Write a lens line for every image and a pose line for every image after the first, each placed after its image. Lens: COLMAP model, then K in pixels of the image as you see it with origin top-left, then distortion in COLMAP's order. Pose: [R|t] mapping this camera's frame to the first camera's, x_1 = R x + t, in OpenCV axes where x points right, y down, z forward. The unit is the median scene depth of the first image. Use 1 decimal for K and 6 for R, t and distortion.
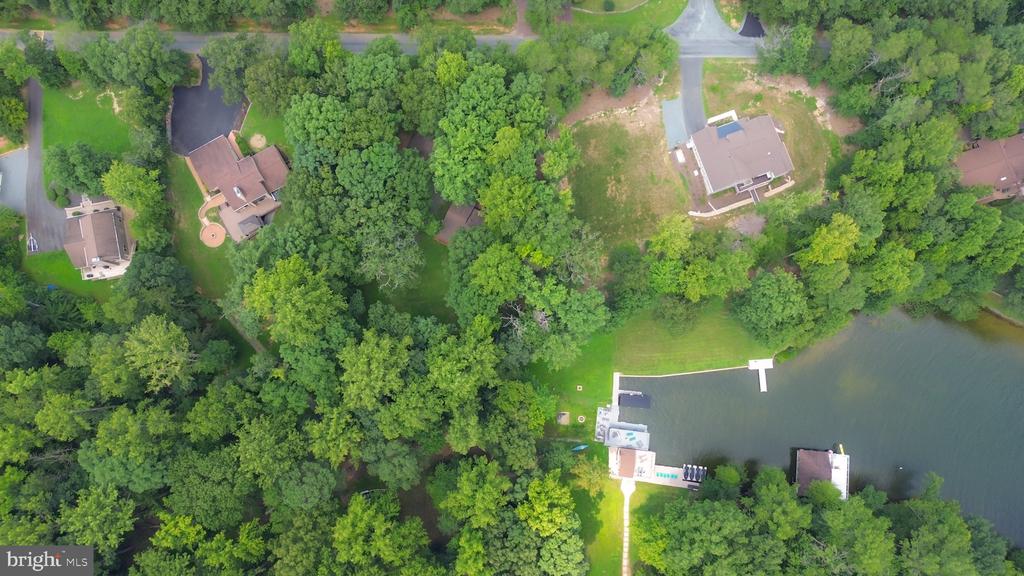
lens RADIAL K [[729.4, 0, 509.8], [0, 729.4, 286.7], [0, 0, 1]] dist [0.060367, -0.064236]
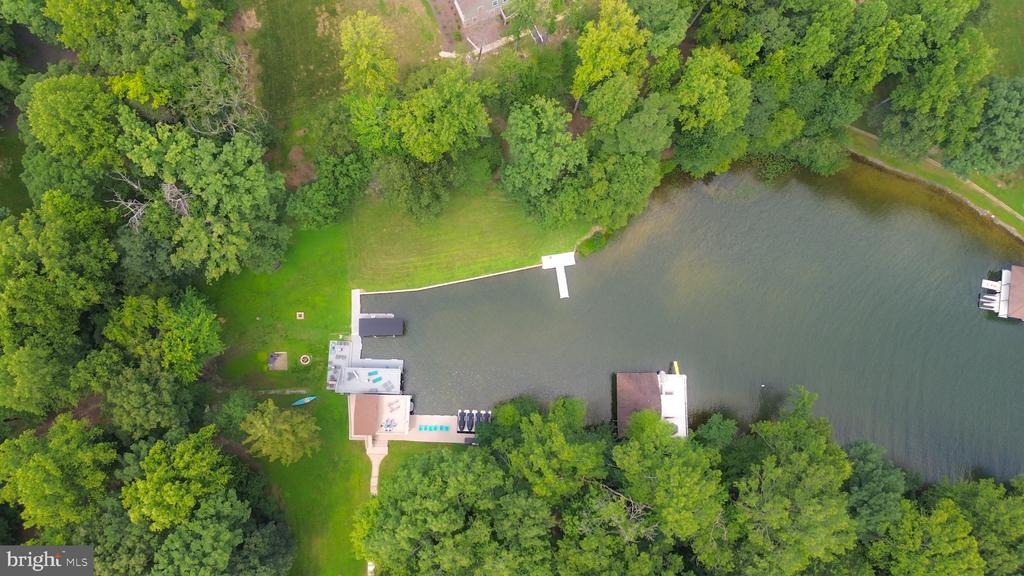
lens RADIAL K [[729.4, 0, 511.1], [0, 729.4, 290.8], [0, 0, 1]] dist [0.060367, -0.064236]
pose [[0.995706, -0.084085, 0.038726, 0.273717], [0.084355, 0.996421, -0.005402, 0.138537], [-0.038134, 0.008645, 0.999235, 0.305453]]
